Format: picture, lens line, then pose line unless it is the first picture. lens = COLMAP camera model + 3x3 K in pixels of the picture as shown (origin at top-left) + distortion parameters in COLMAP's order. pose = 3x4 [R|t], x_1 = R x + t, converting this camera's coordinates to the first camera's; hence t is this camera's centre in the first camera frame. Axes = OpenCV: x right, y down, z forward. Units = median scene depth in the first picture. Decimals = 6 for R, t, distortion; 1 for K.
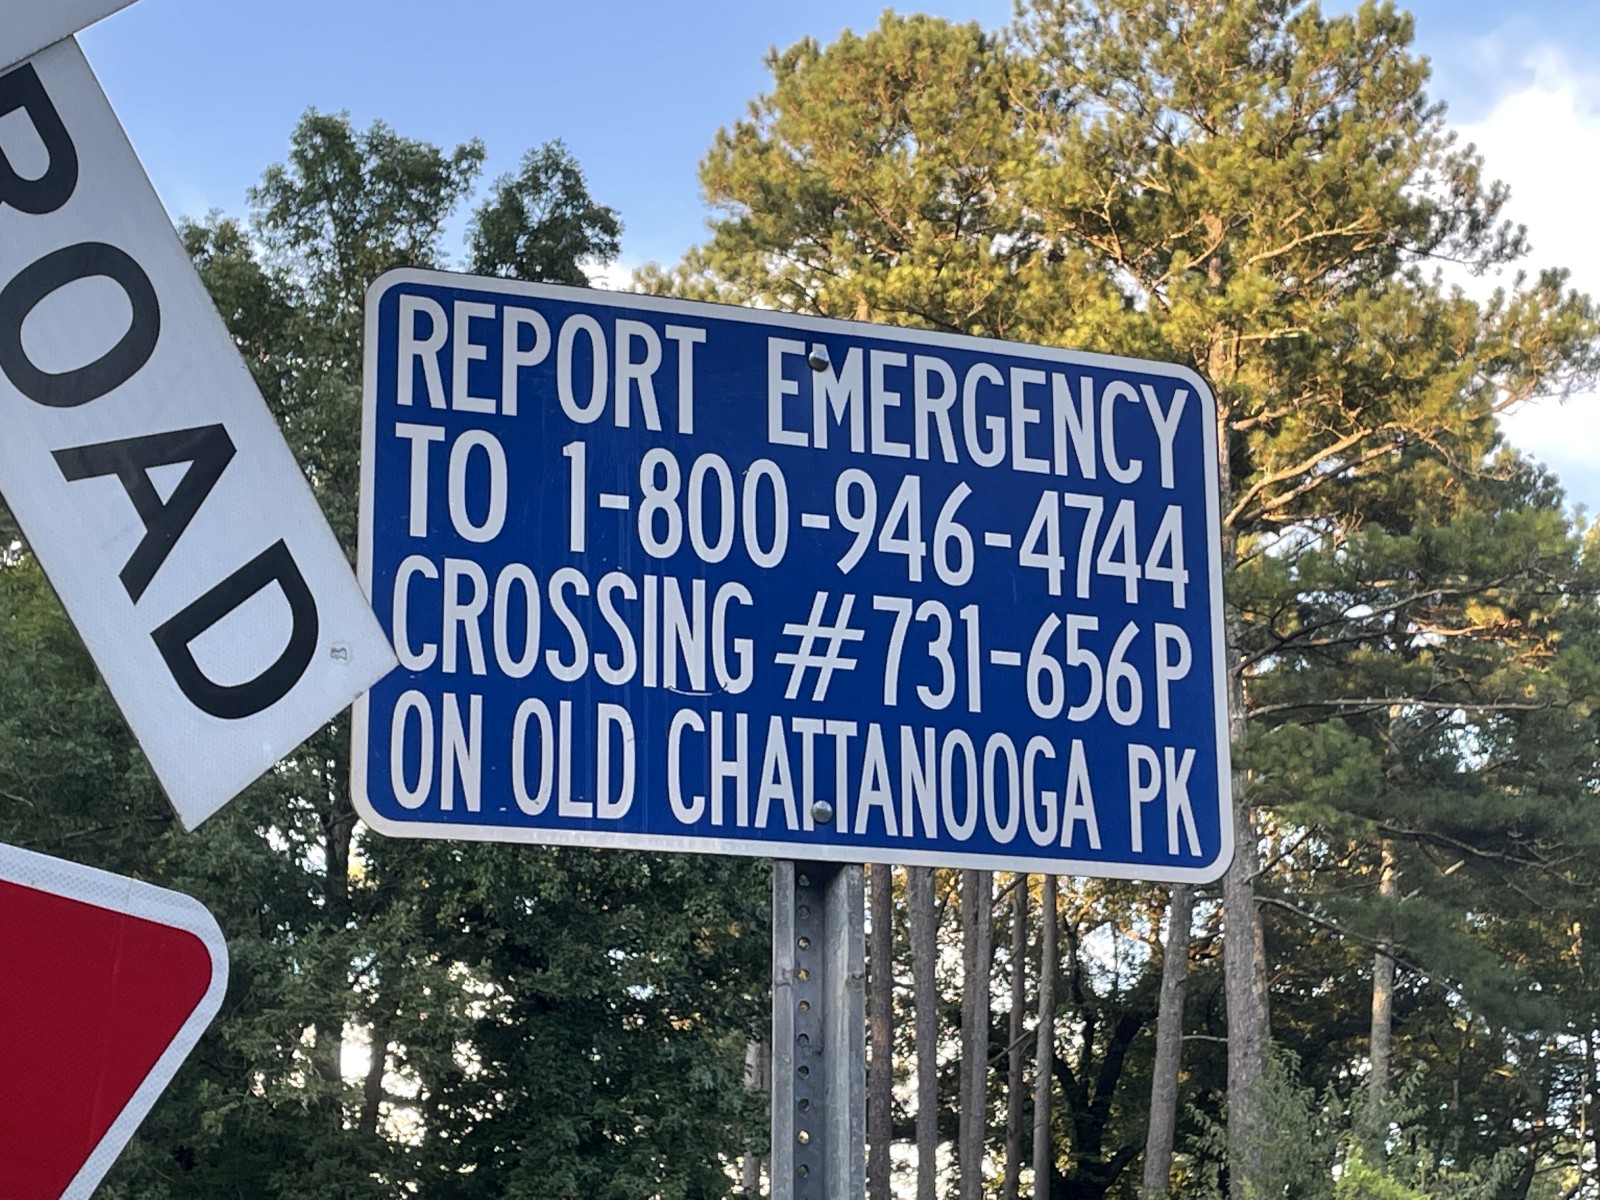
lens RADIAL K [[2999.6, 0, 800.0], [0, 2999.6, 600.0], [0, 0, 1]] dist [0.050941, 0.336114]
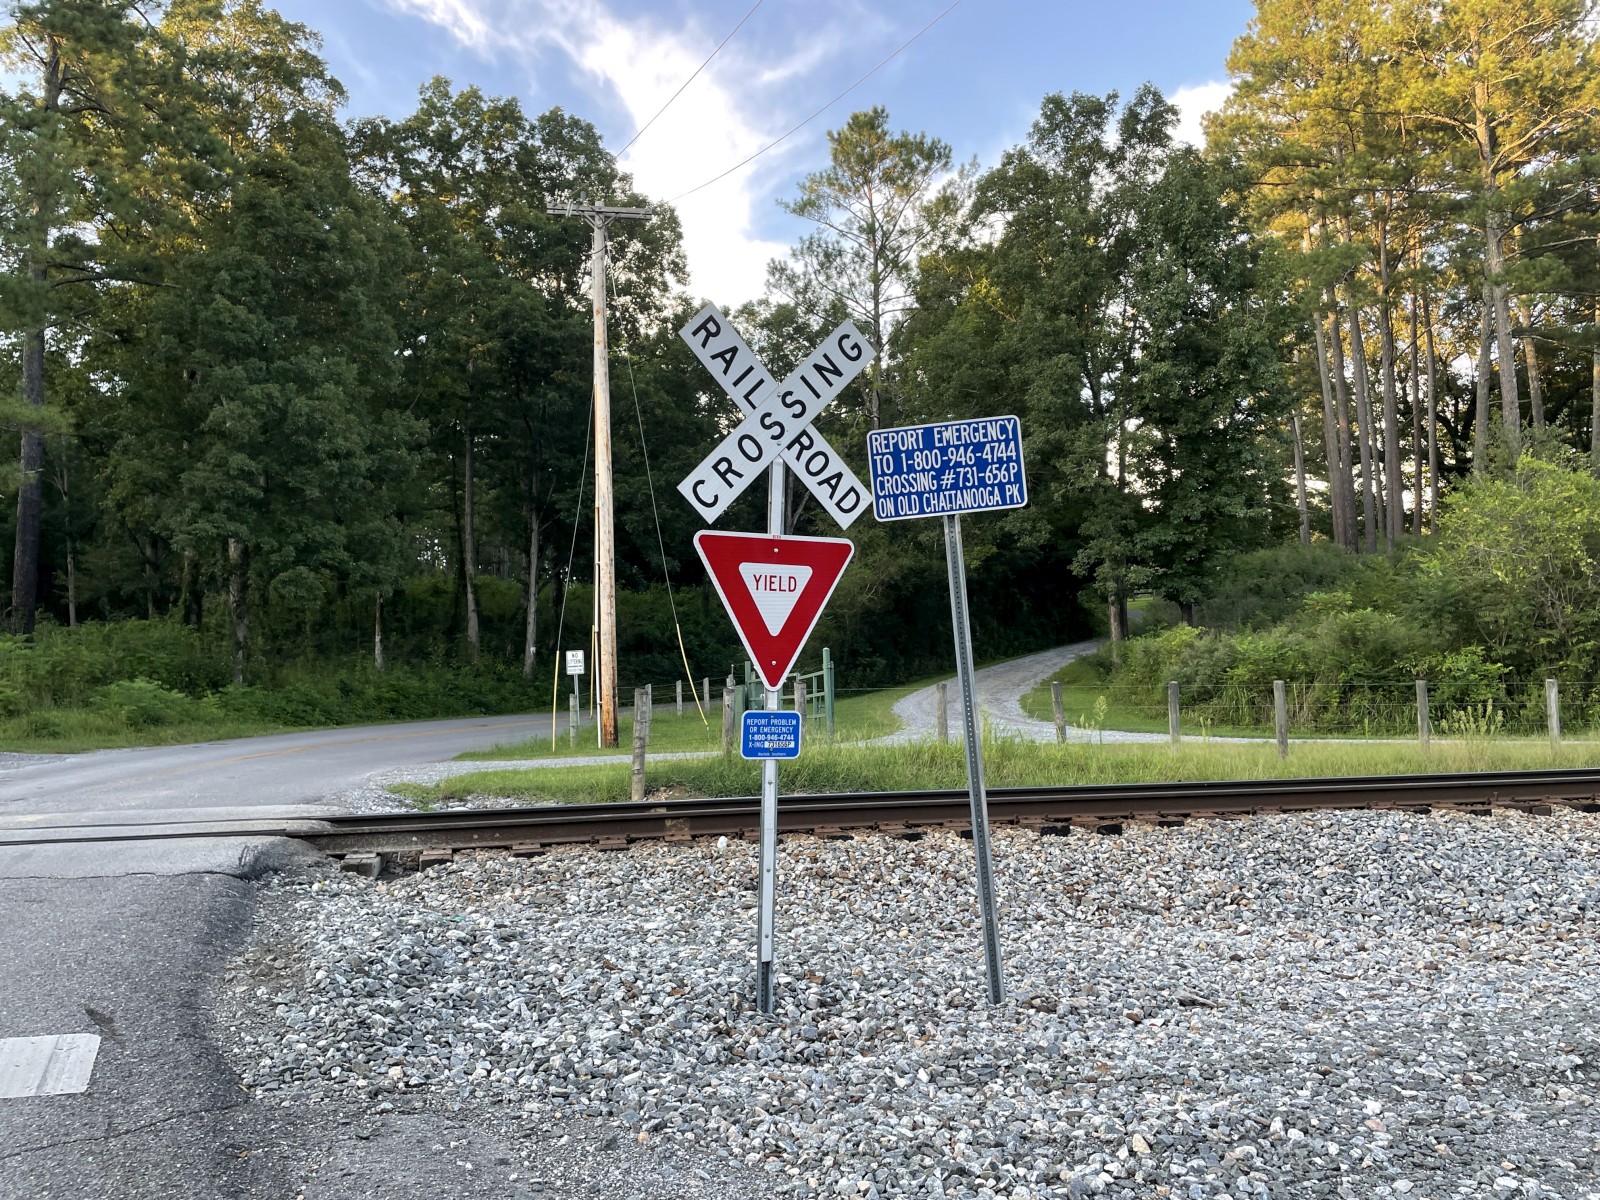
lens RADIAL K [[1261.7, 0, 800.0], [0, 1261.7, 600.0], [0, 0, 1]] dist [0.108813, -0.140900]
pose [[0.899778, -0.084039, -0.428179, 0.797375], [0.193429, 0.956415, 0.218757, -0.361613], [0.391133, -0.279655, 0.876817, -1.416003]]
